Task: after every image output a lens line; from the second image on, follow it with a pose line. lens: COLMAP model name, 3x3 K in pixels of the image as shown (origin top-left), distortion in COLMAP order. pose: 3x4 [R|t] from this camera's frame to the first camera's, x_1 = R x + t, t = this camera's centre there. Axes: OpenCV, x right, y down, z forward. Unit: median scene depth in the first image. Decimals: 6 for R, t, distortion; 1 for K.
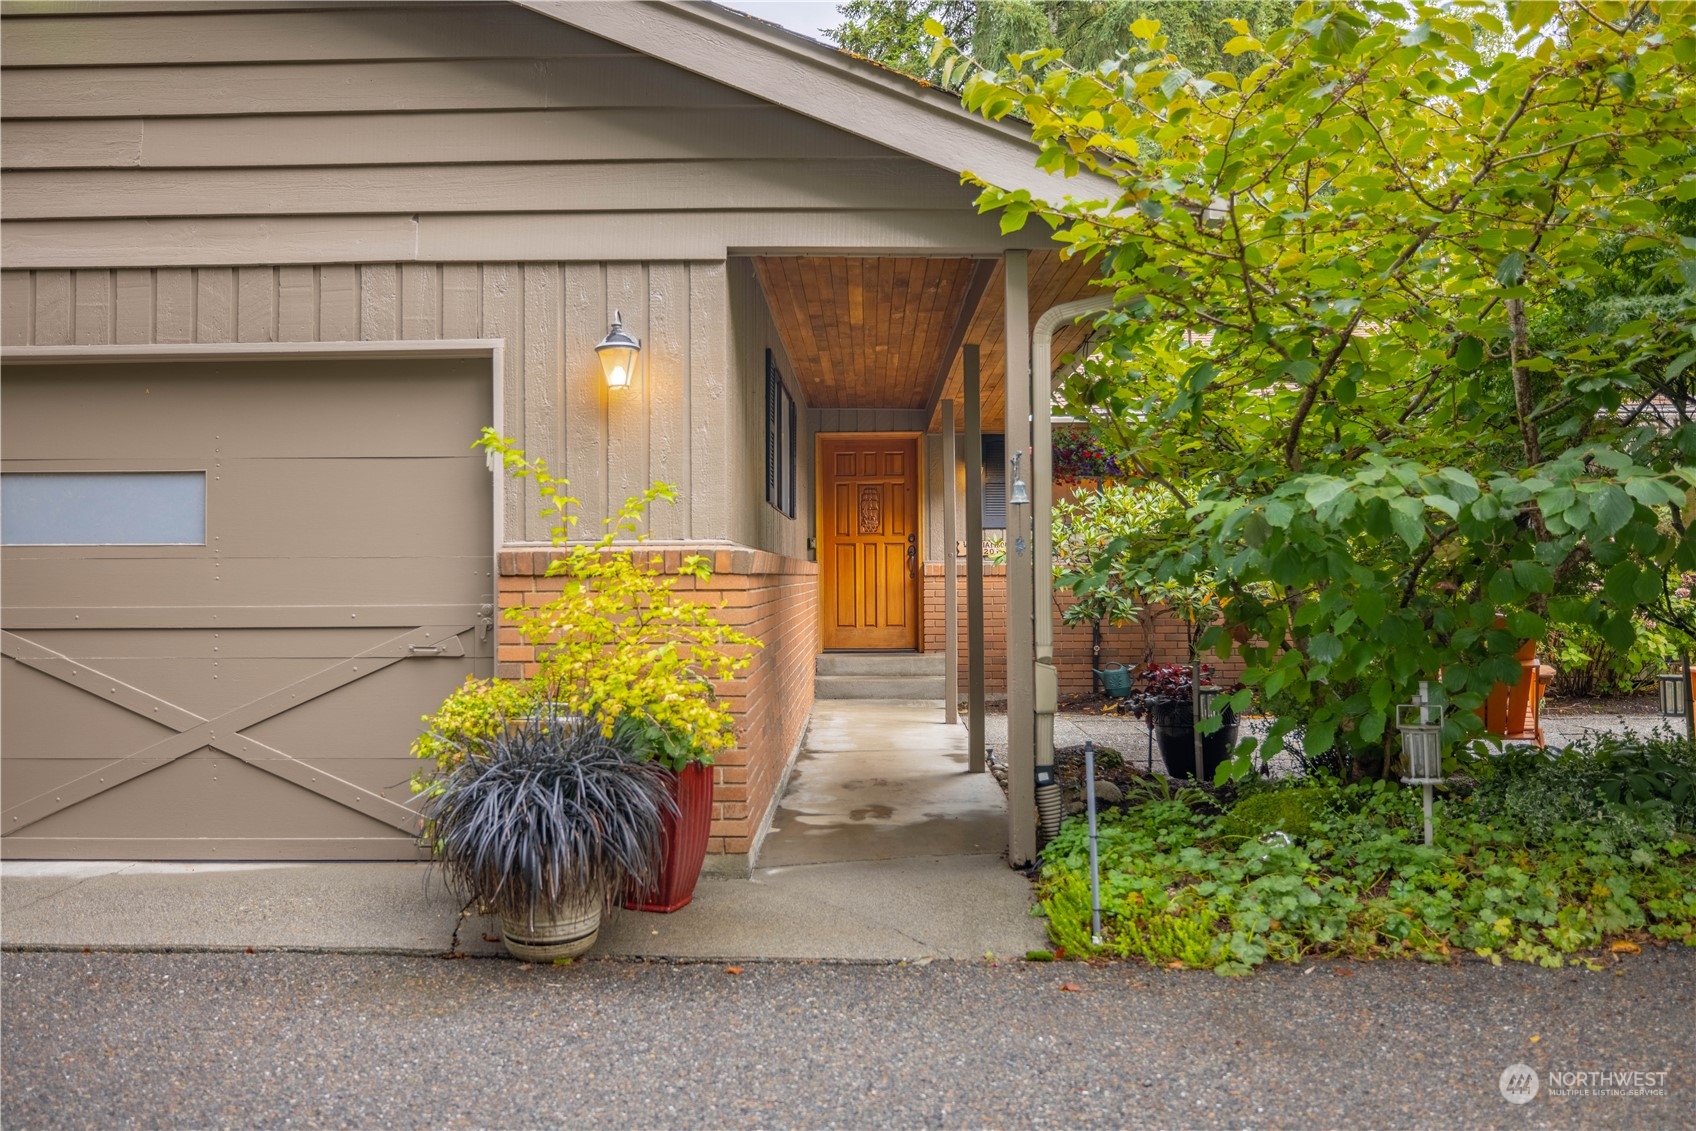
lens RADIAL K [[1281.9, 0, 845.9], [0, 1281.9, 567.7], [0, 0, 1]] dist [-0.003681, -0.000582]
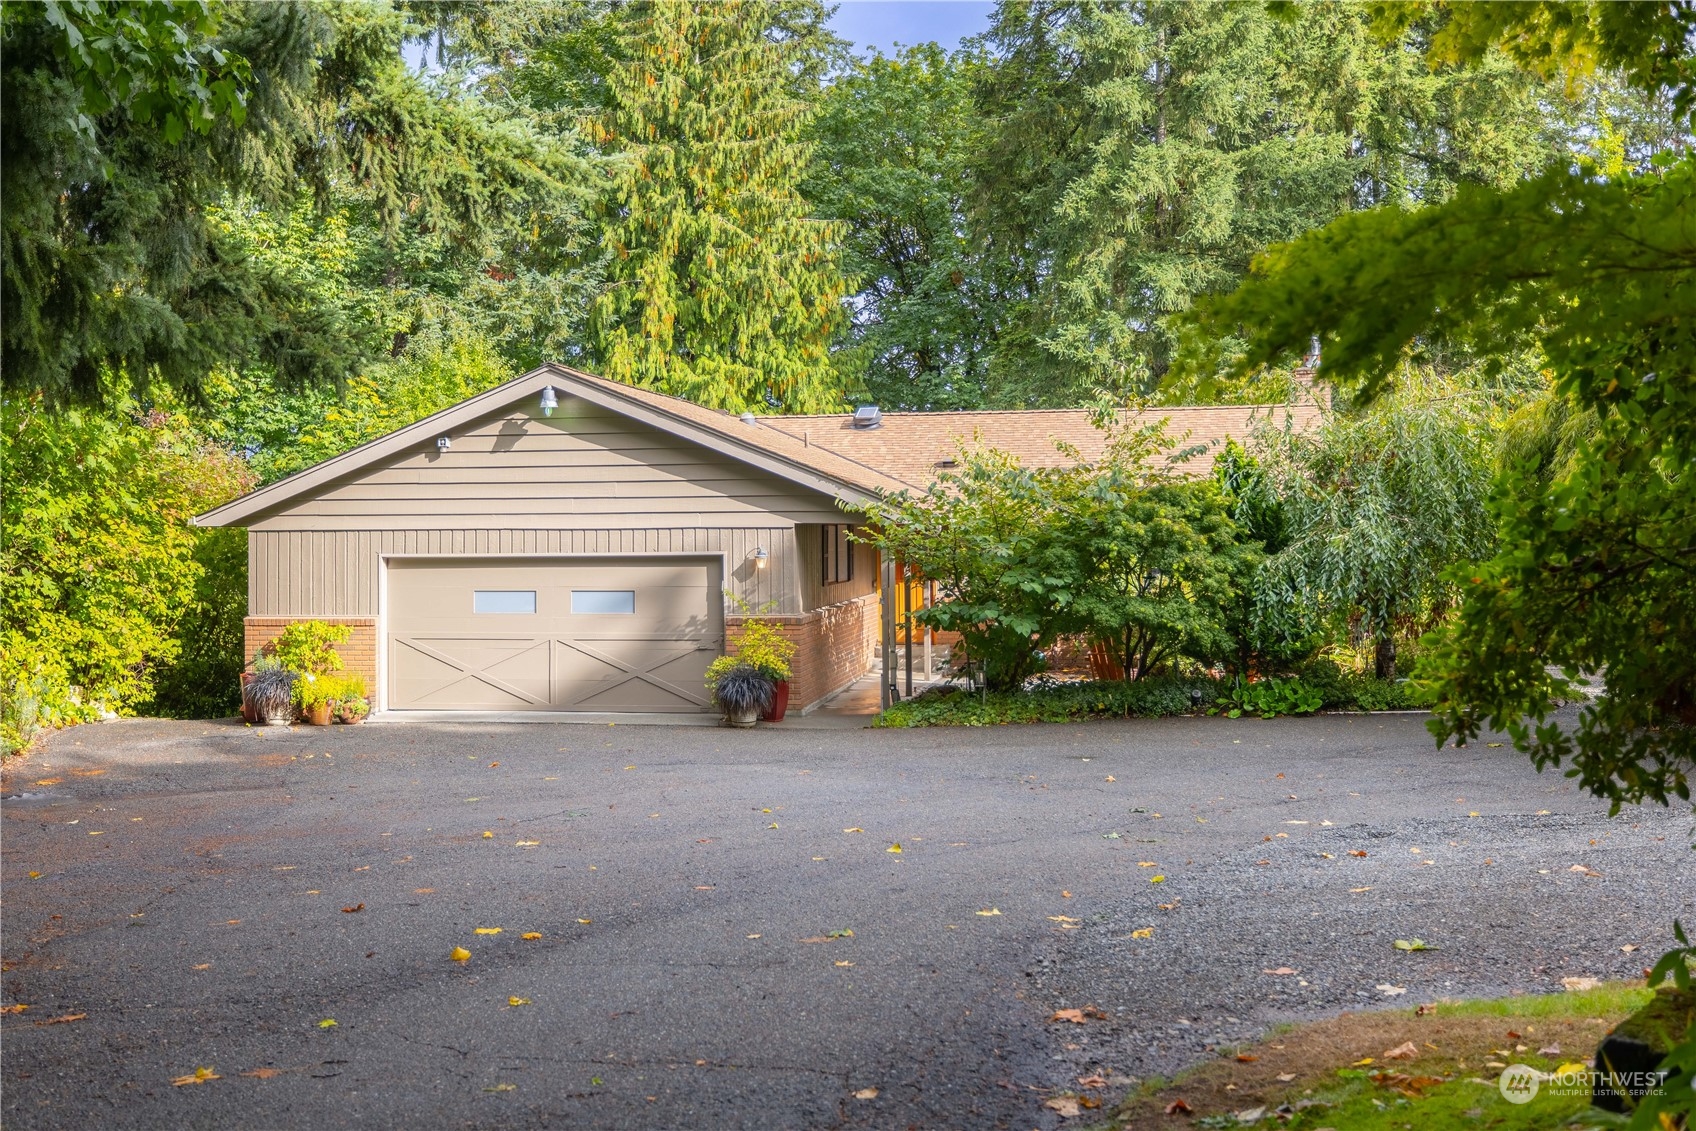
lens RADIAL K [[1366.4, 0, 849.1], [0, 1366.4, 564.7], [0, 0, 1]] dist [0.000418, 0.000019]
pose [[0.992151, -0.002628, -0.125020, 0.515667], [0.004845, 0.999836, 0.017431, -0.221045], [0.124953, -0.017900, 0.992001, -2.603708]]
